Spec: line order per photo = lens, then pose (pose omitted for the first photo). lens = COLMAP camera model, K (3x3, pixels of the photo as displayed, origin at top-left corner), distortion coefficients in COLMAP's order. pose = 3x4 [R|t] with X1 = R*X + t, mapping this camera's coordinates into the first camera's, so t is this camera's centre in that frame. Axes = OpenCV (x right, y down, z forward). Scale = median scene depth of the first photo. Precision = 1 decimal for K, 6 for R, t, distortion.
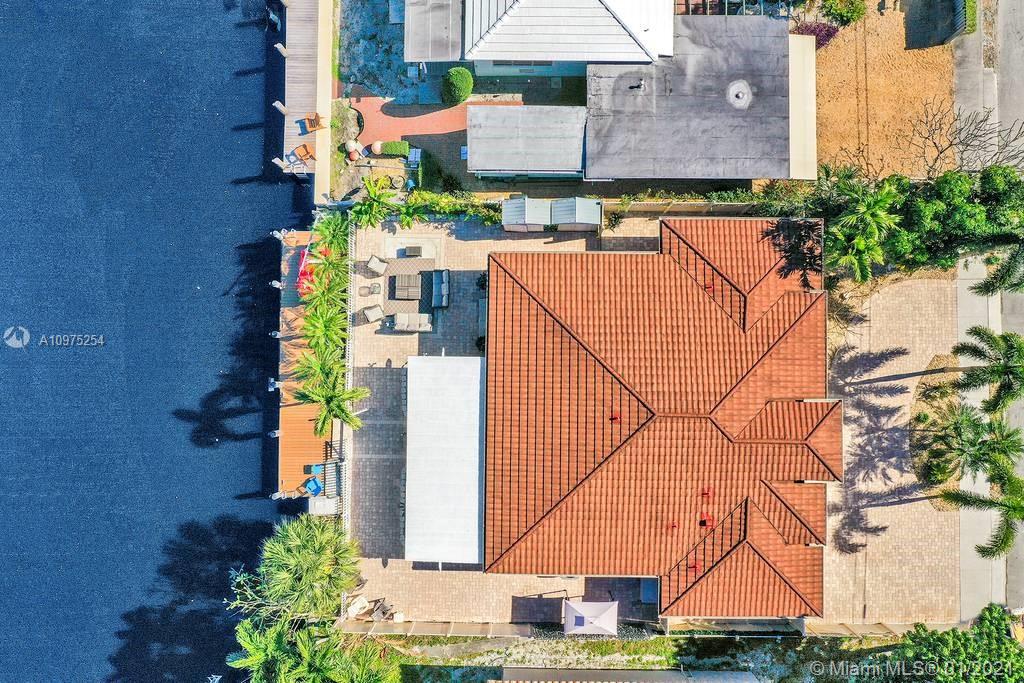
lens RADIAL K [[824.8, 0, 514.7], [0, 824.8, 344.4], [0, 0, 1]] dist [-0.018548, 0.007073]
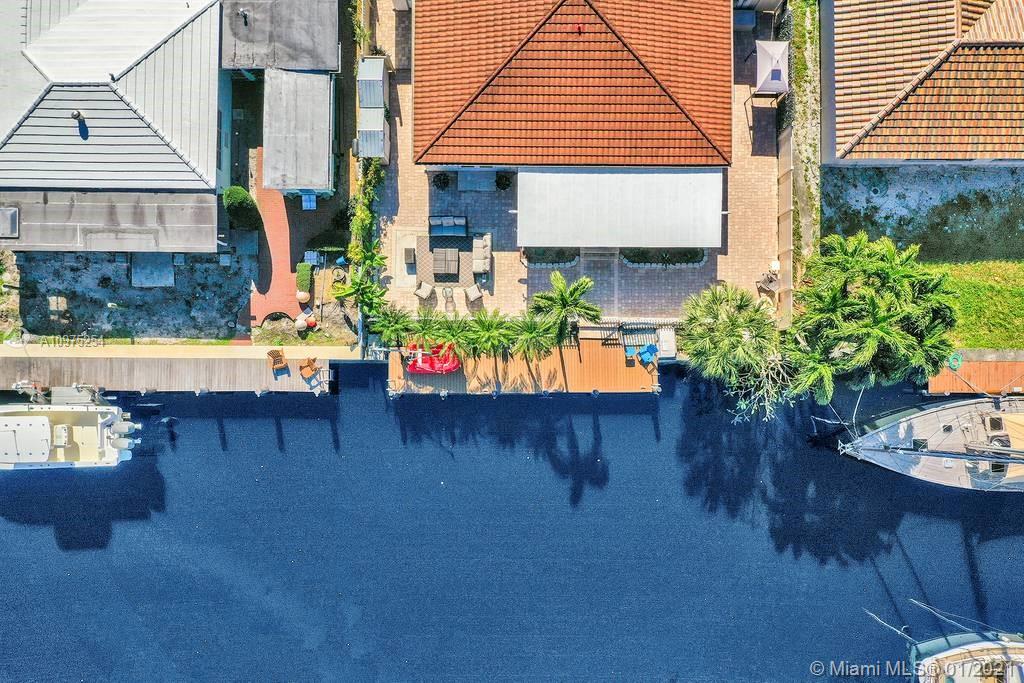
lens RADIAL K [[824.8, 0, 514.6], [0, 824.8, 339.1], [0, 0, 1]] dist [-0.018548, 0.007073]
pose [[-0.006653, -0.998921, 0.045968, -0.271709], [0.998901, -0.004506, 0.046642, -0.034123], [-0.046385, 0.046228, 0.997853, 0.011849]]
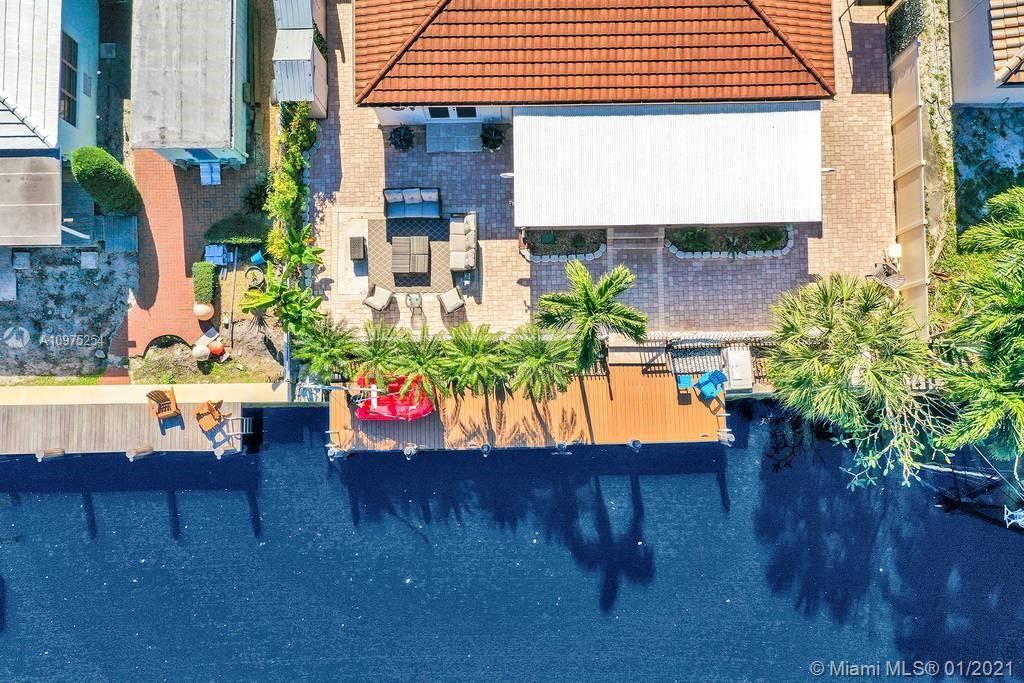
lens RADIAL K [[824.8, 0, 513.0], [0, 824.8, 340.4], [0, 0, 1]] dist [-0.018548, 0.007073]
pose [[-0.027150, -0.996038, 0.084684, -0.261191], [0.998818, -0.023613, 0.042496, -0.016303], [-0.040328, 0.085738, 0.995501, 0.333166]]
